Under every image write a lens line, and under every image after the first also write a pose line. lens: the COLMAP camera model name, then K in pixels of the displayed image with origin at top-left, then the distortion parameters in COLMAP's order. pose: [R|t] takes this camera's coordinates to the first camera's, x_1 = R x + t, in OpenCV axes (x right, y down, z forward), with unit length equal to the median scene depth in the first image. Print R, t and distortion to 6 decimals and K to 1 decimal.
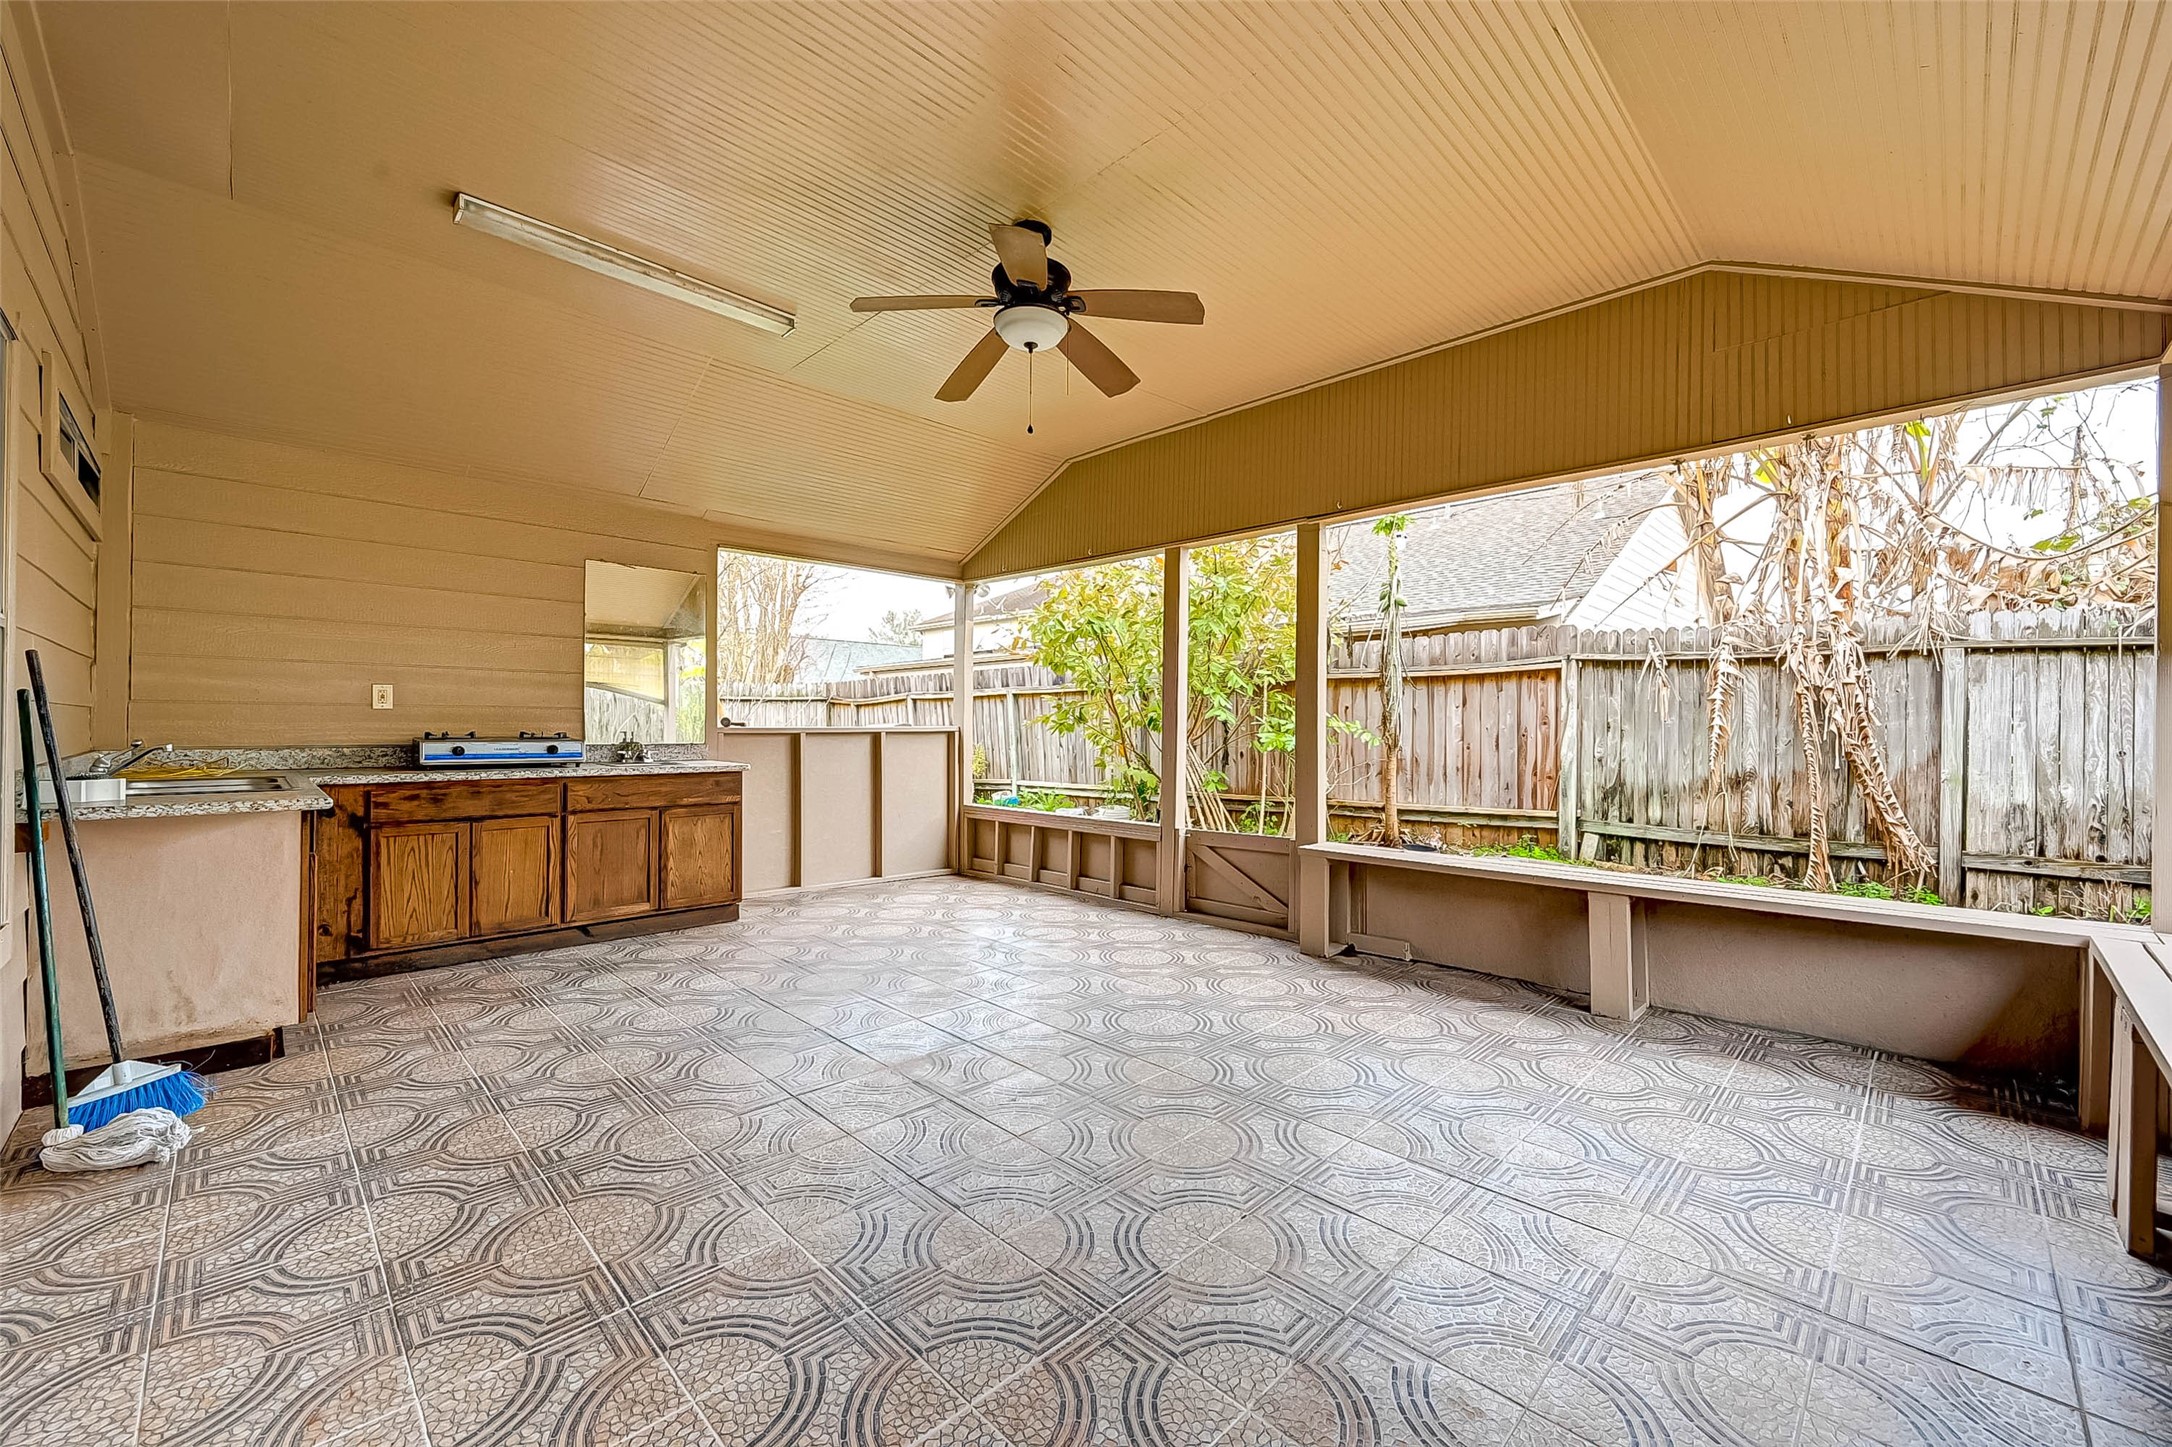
lens RADIAL K [[878.4, 0, 1086.3], [0, 878.4, 723.0], [0, 0, 1]] dist [0.003202, 0.000136]
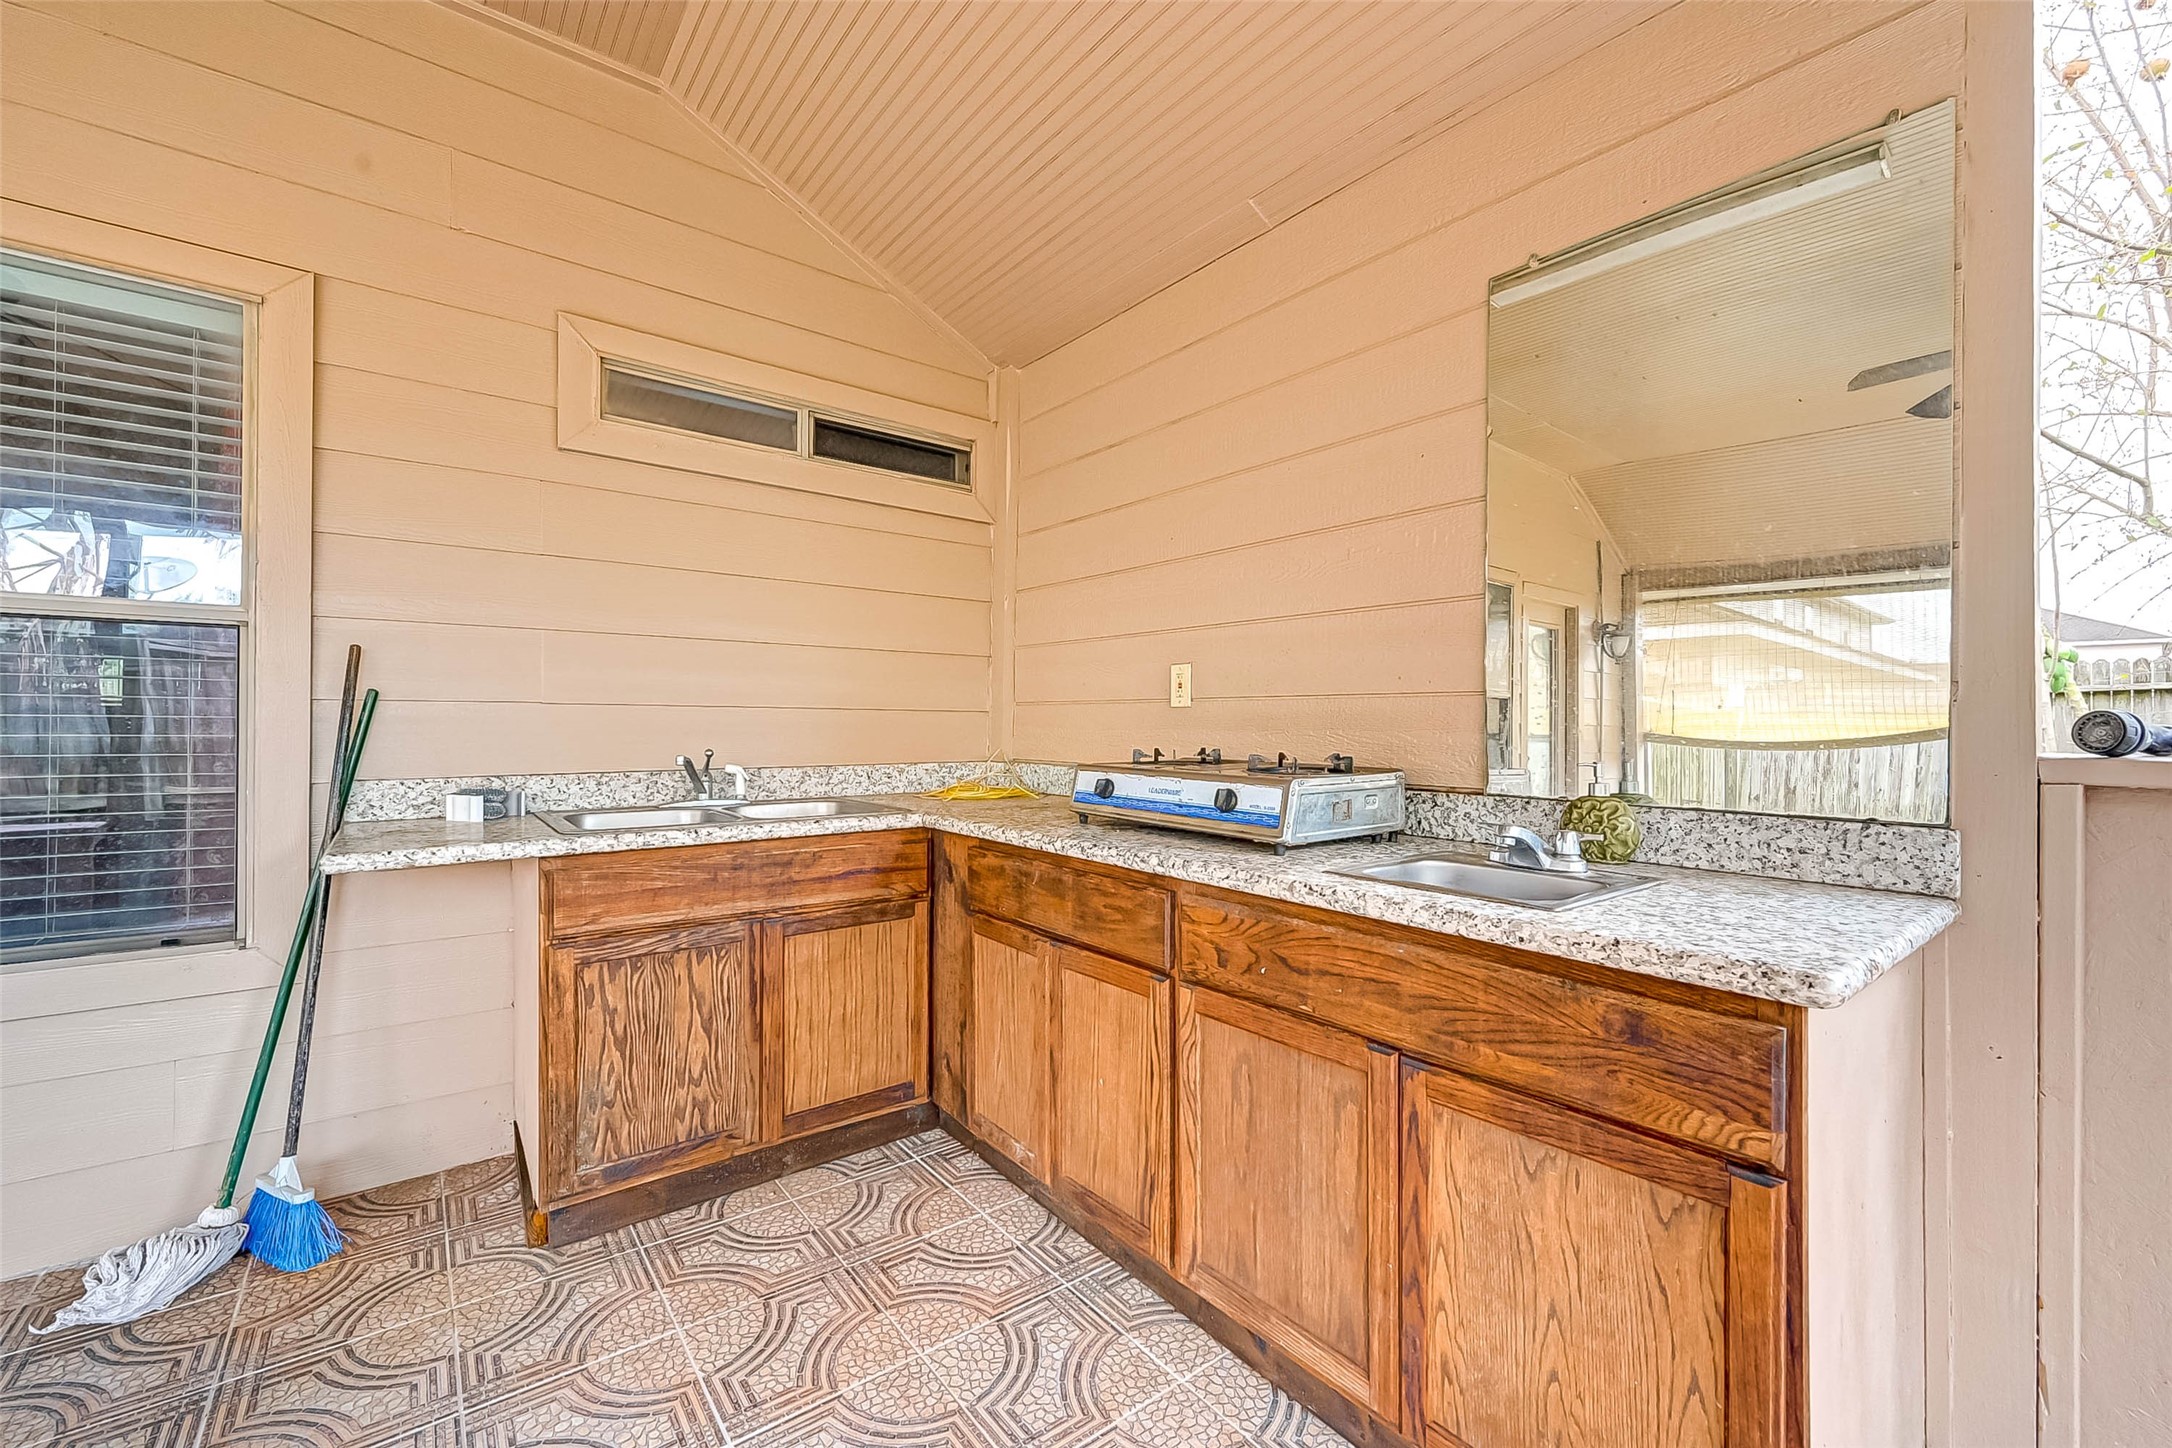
lens RADIAL K [[878.4, 0, 1086.1], [0, 878.4, 719.7], [0, 0, 1]] dist [0.003202, 0.000136]
pose [[-0.119944, -0.007979, -0.992749, -0.206183], [-0.005303, 0.999959, -0.007396, -0.002871], [0.992766, 0.004378, -0.119982, 0.943877]]
